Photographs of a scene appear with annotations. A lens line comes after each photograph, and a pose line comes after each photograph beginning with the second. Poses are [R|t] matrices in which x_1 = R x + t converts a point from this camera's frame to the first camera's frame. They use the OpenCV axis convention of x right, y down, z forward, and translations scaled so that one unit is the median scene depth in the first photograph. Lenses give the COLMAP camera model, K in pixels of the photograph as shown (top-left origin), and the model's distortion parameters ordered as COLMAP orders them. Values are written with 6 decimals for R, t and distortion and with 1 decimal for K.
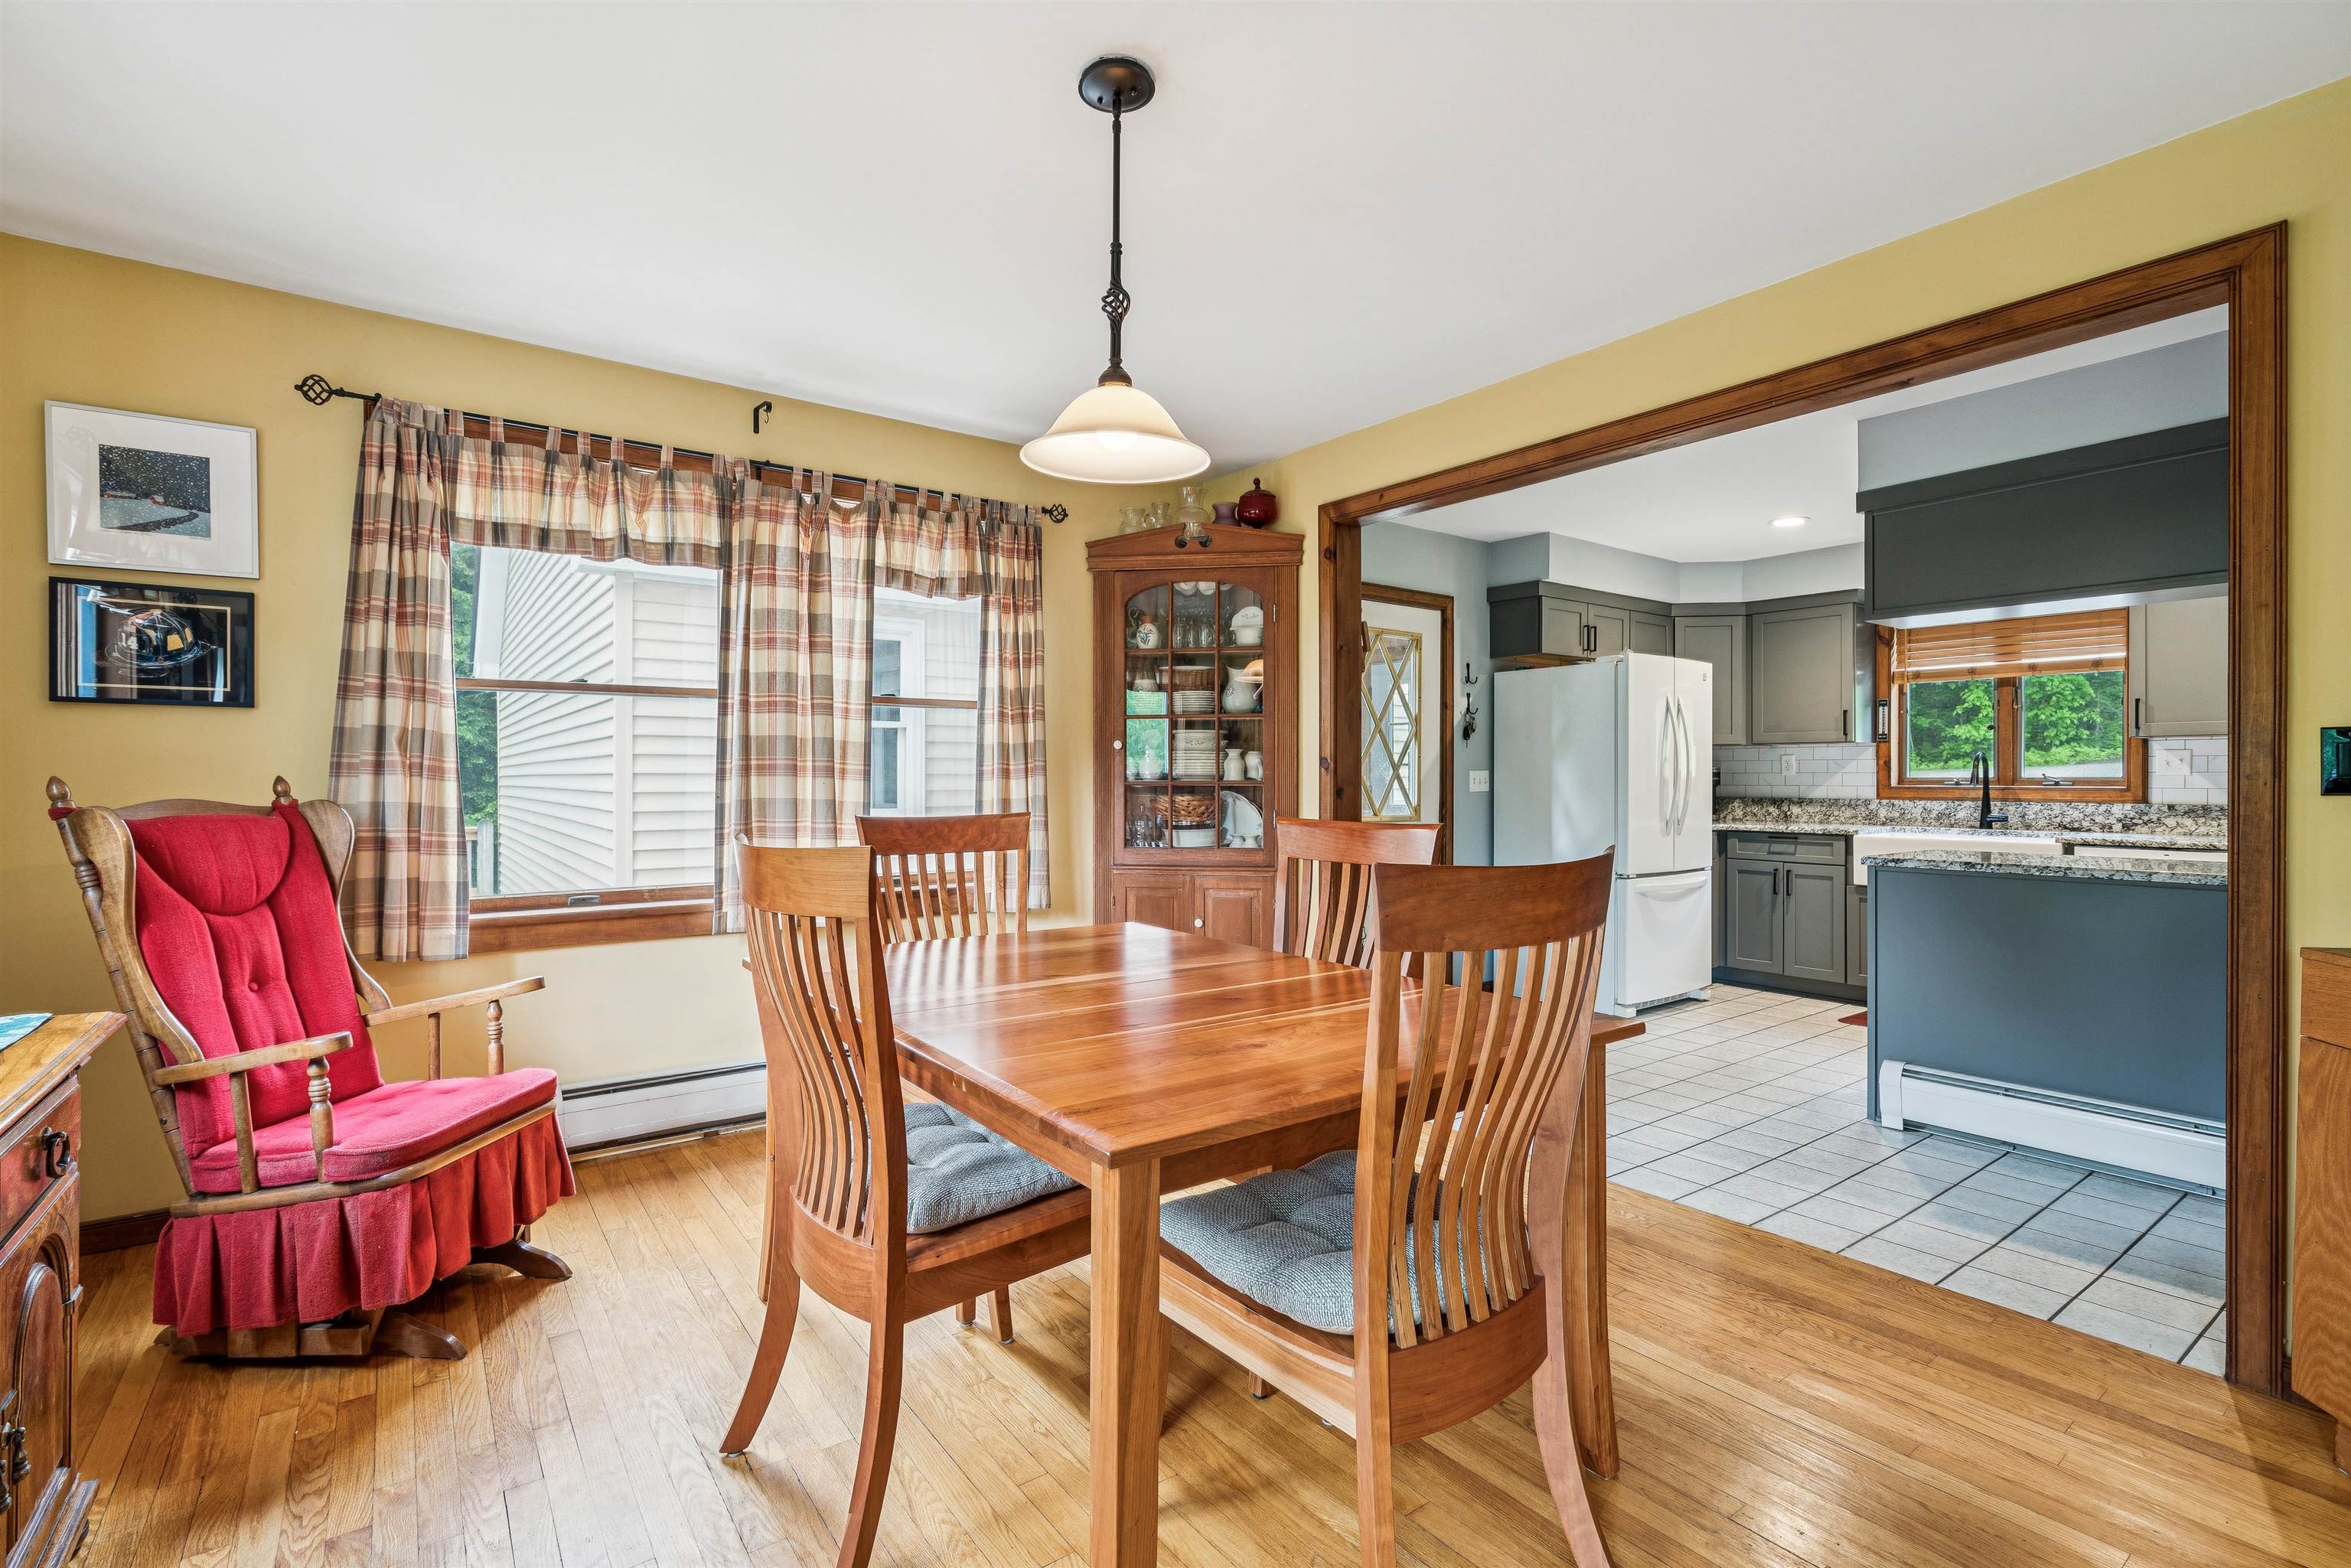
lens RADIAL K [[1069.8, 0, 1164.2], [0, 1069.8, 781.6], [0, 0, 1]] dist [-0.000783, 0.004601]
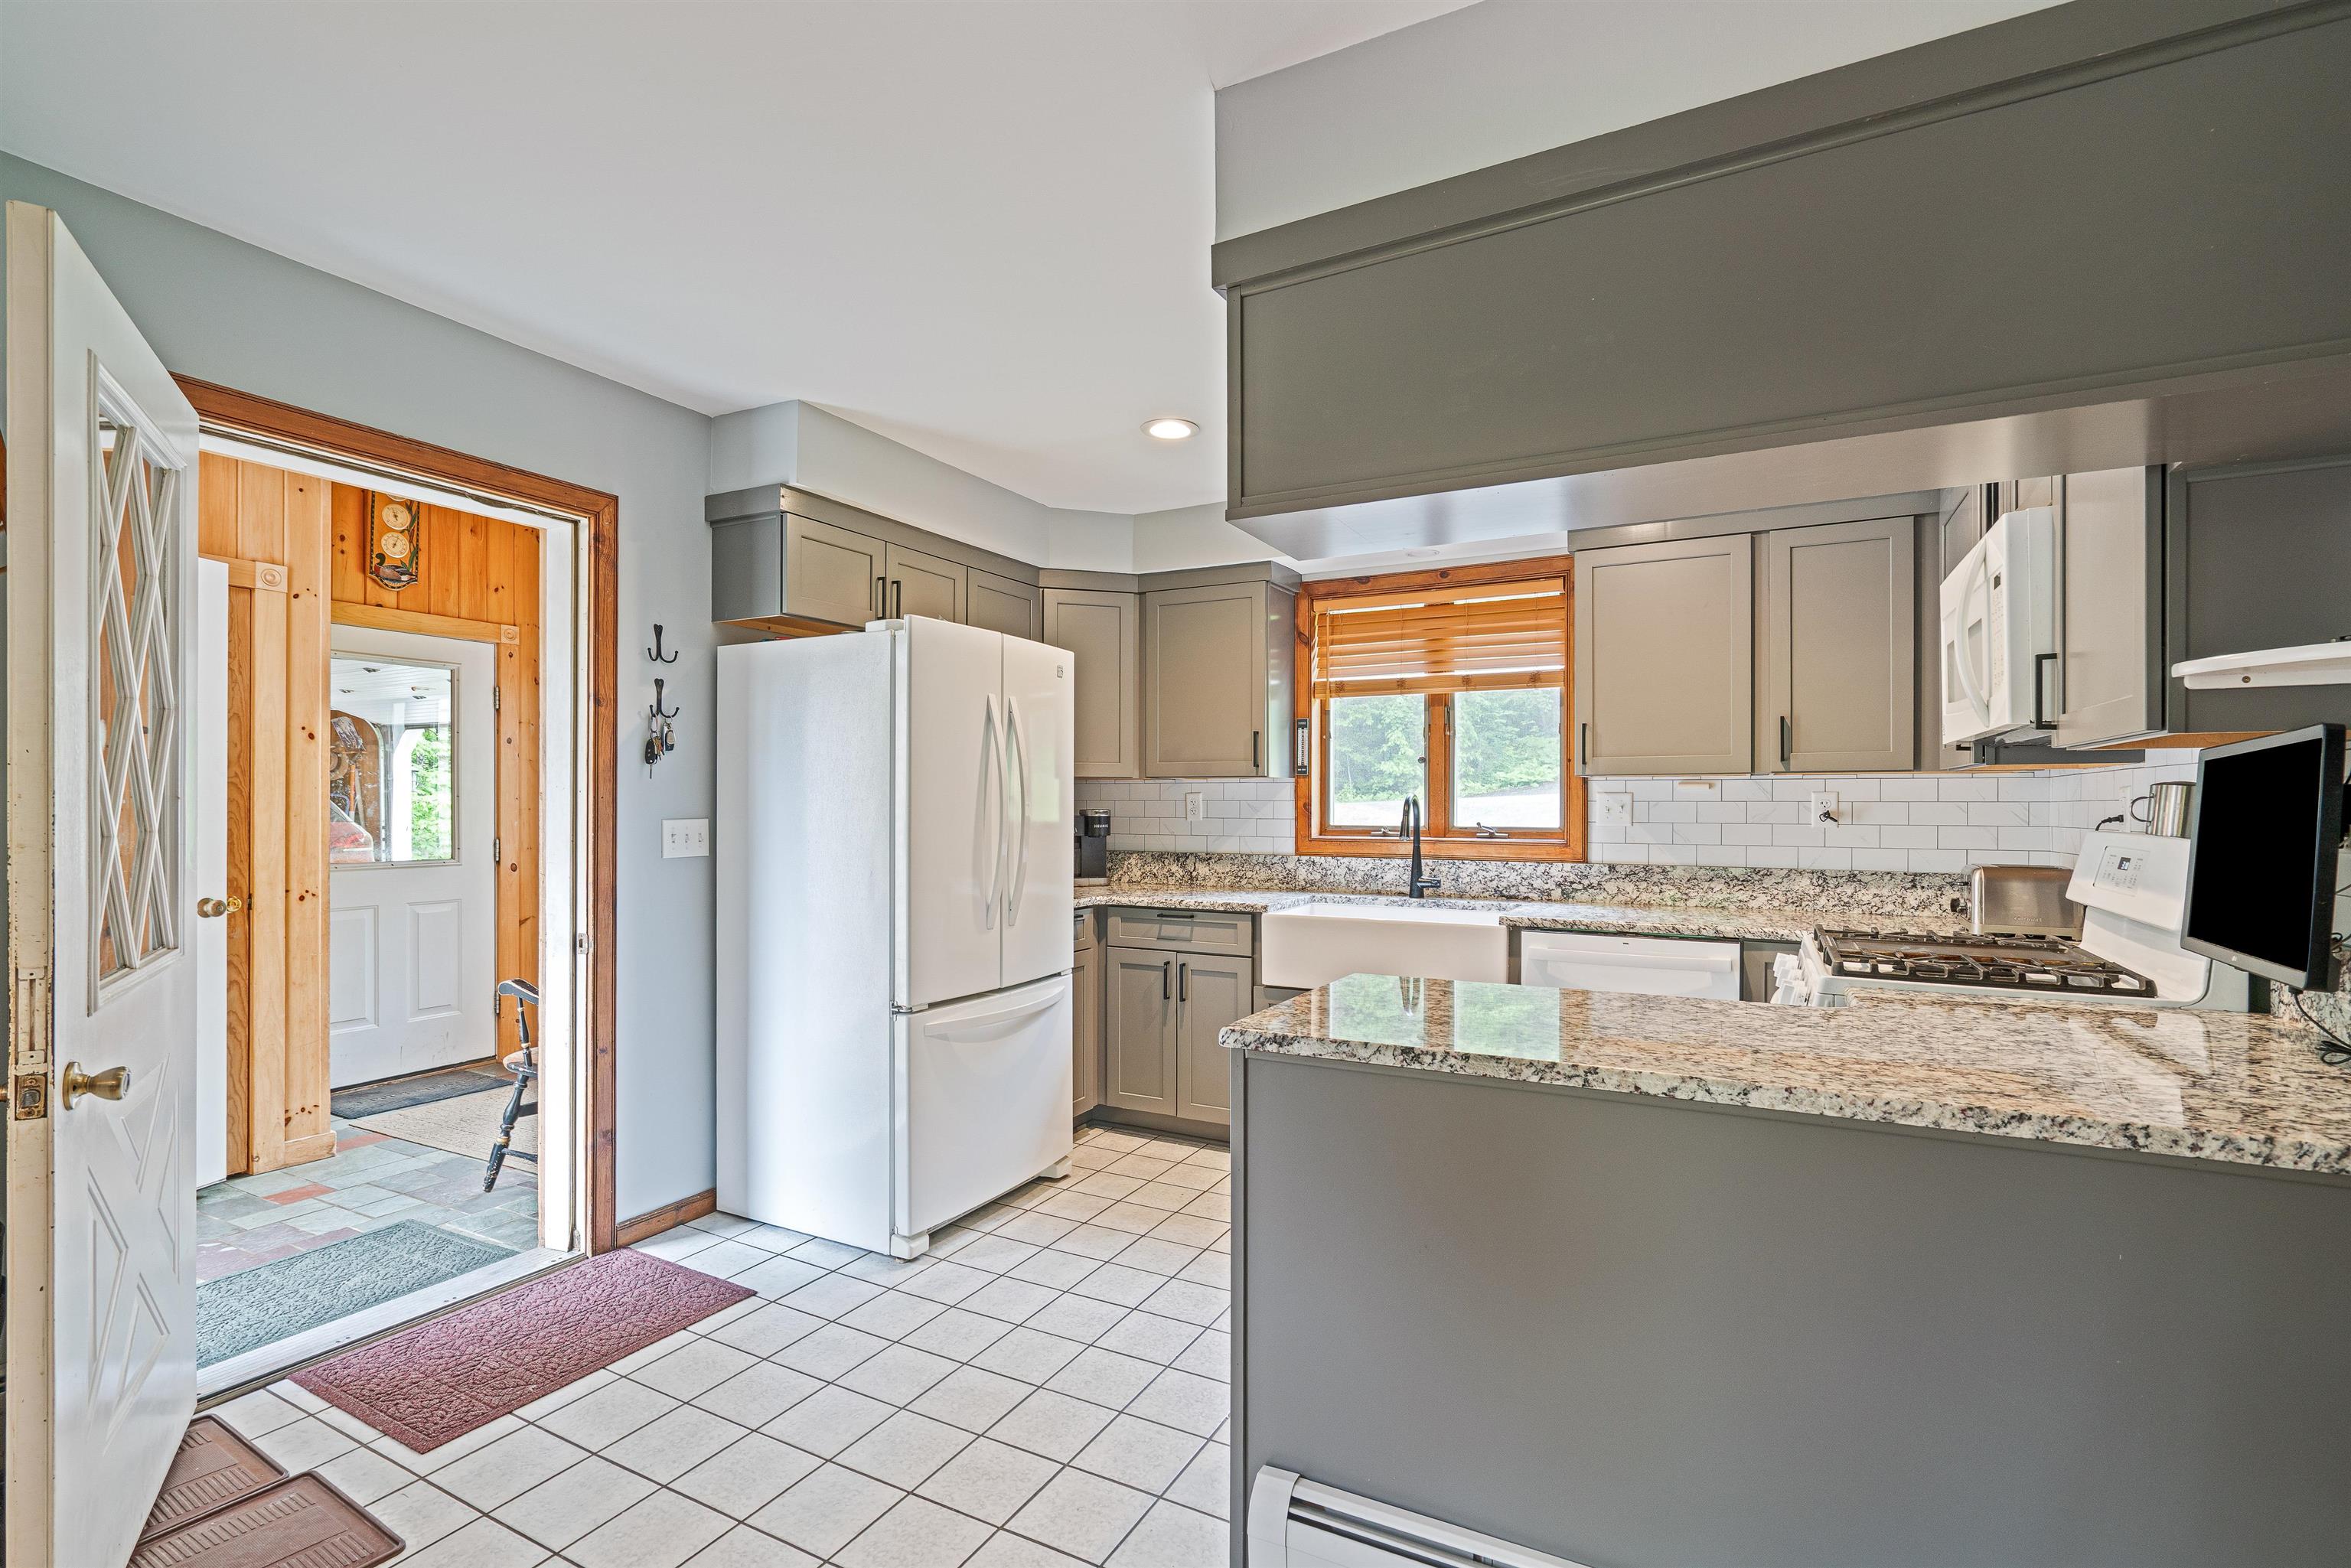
lens RADIAL K [[1089.0, 0, 1175.2], [0, 1089.0, 807.9], [0, 0, 1]] dist [-0.002917, 0.000234]
pose [[0.900812, 0.000800, 0.434209, 0.374962], [-0.000365, 0.999999, -0.001086, -0.020994], [-0.434210, 0.000820, 0.900812, 0.509672]]
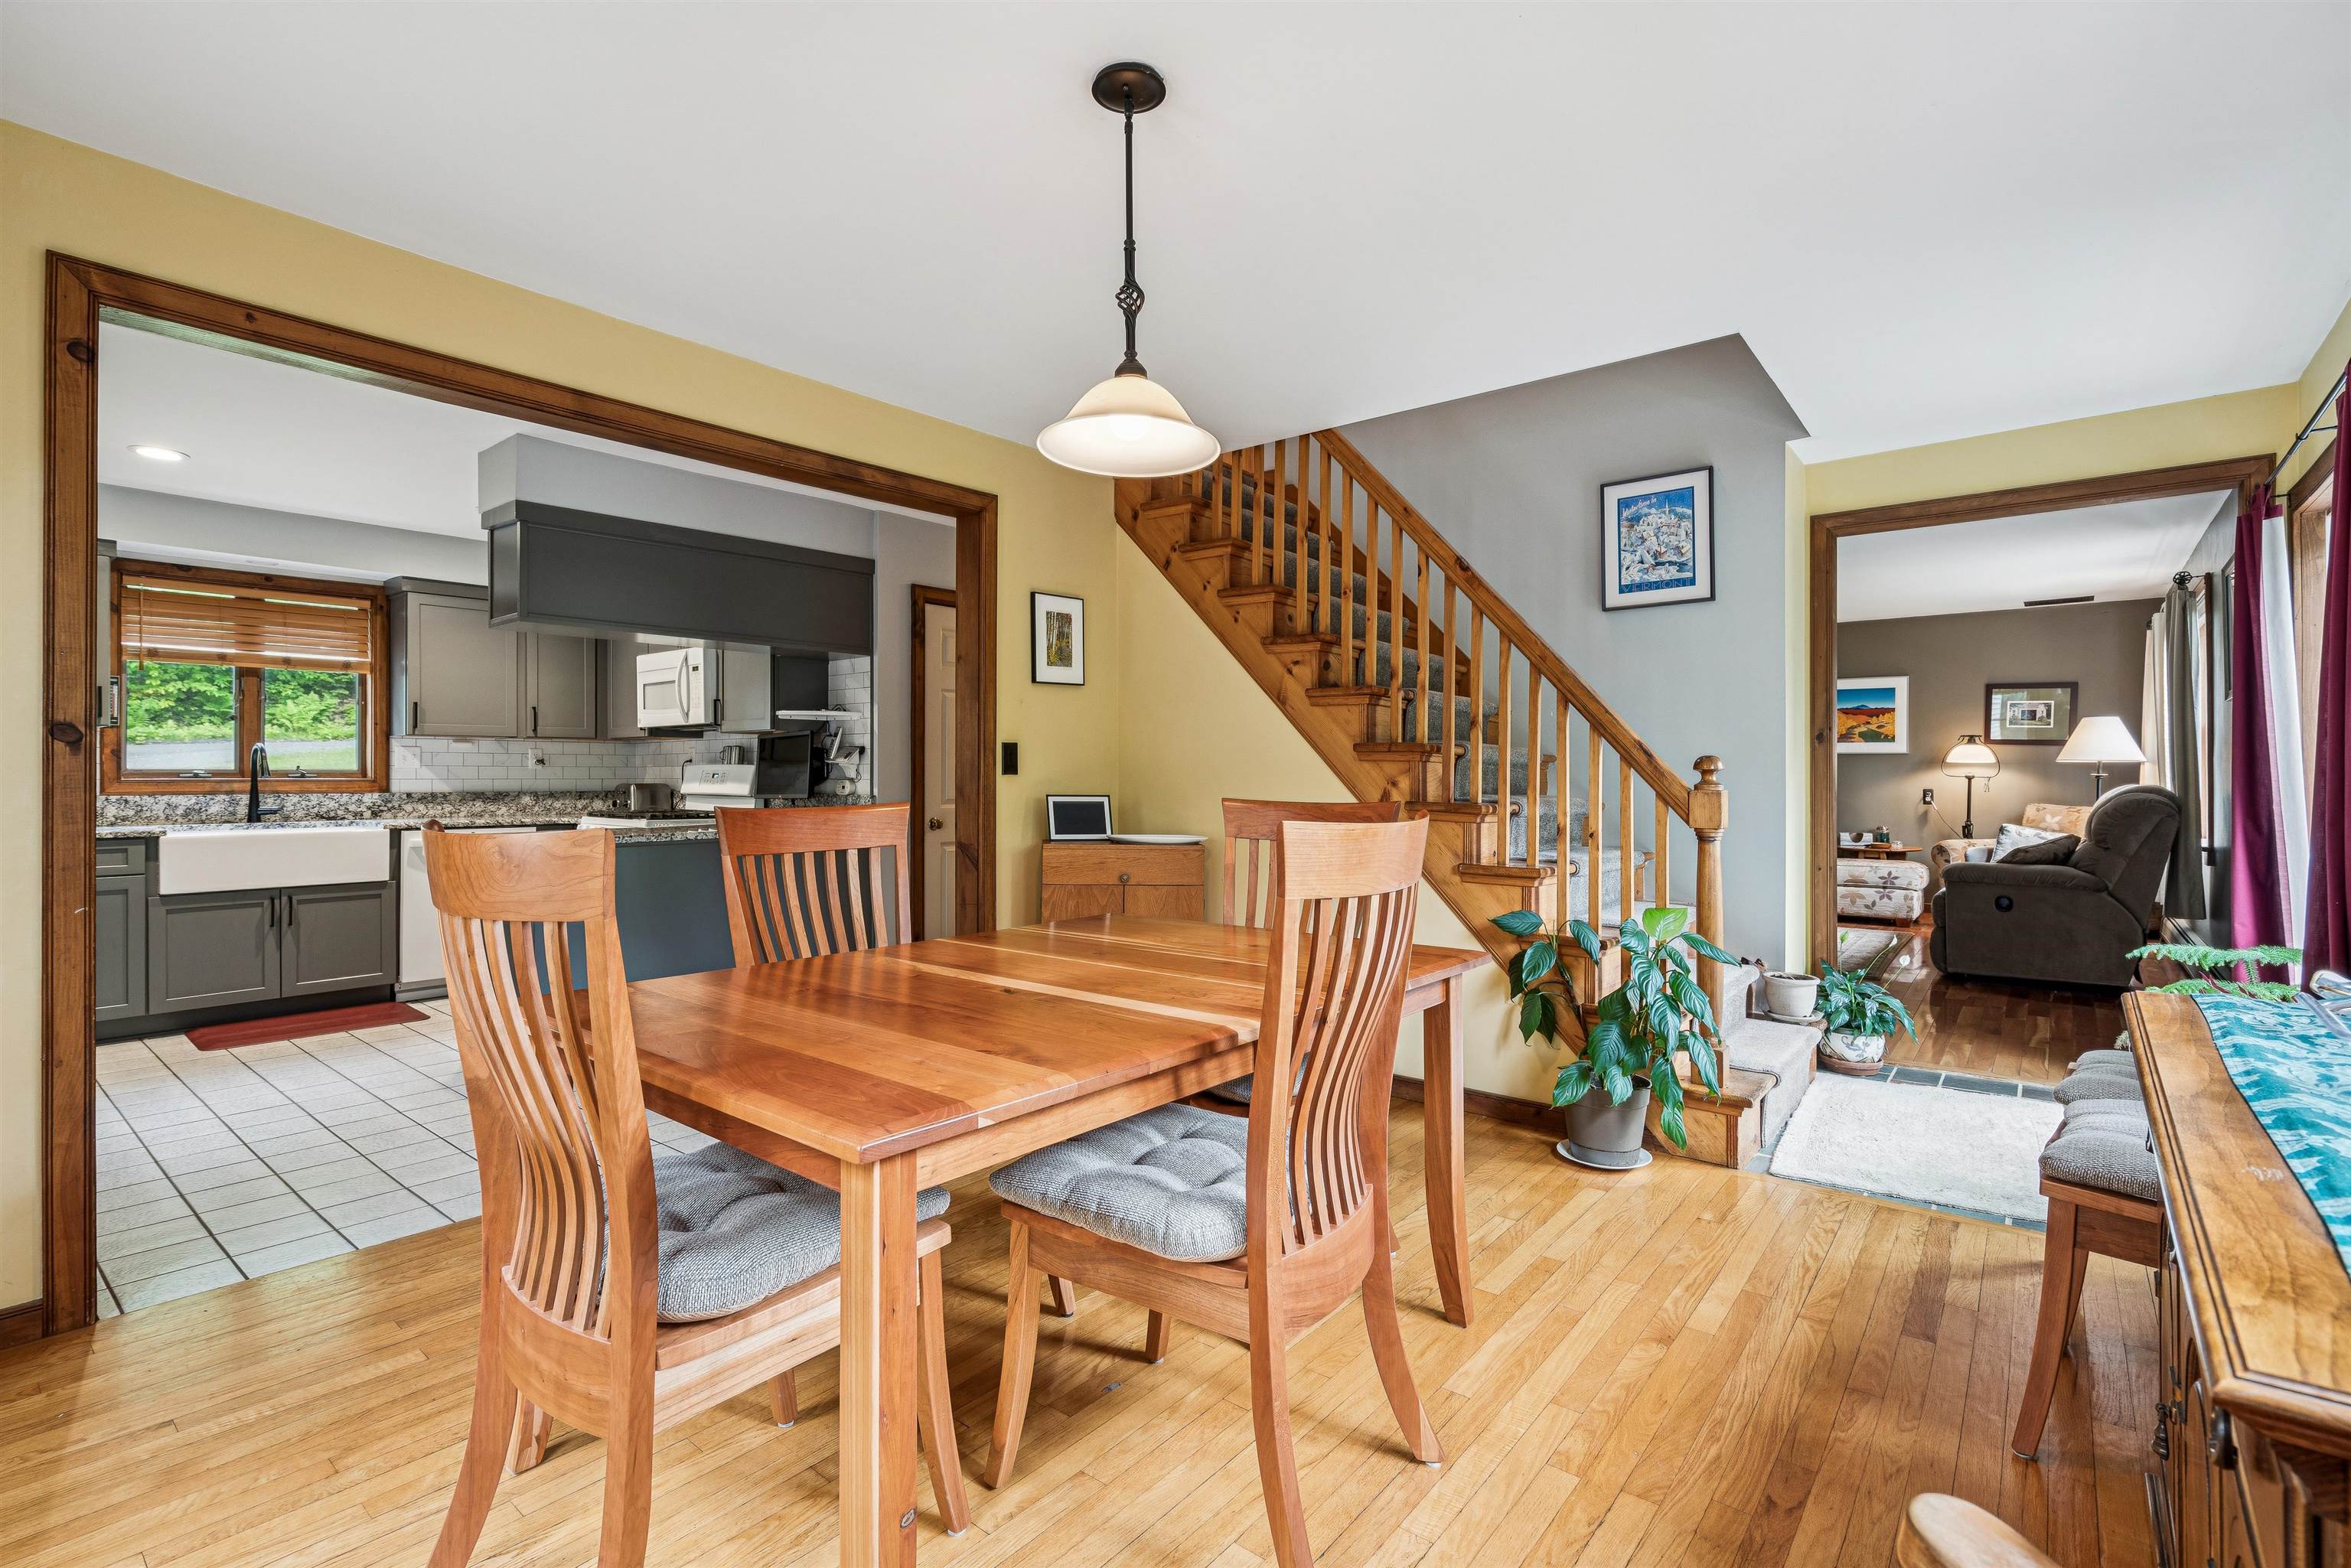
lens RADIAL K [[1076.3, 0, 1171.1], [0, 1076.3, 772.7], [0, 0, 1]] dist [-0.008787, 0.004546]
pose [[-0.246545, 0.002198, 0.969129, -0.484266], [0.005521, 0.999984, -0.000864, 0.005683], [-0.969116, 0.005137, -0.246553, 0.557431]]
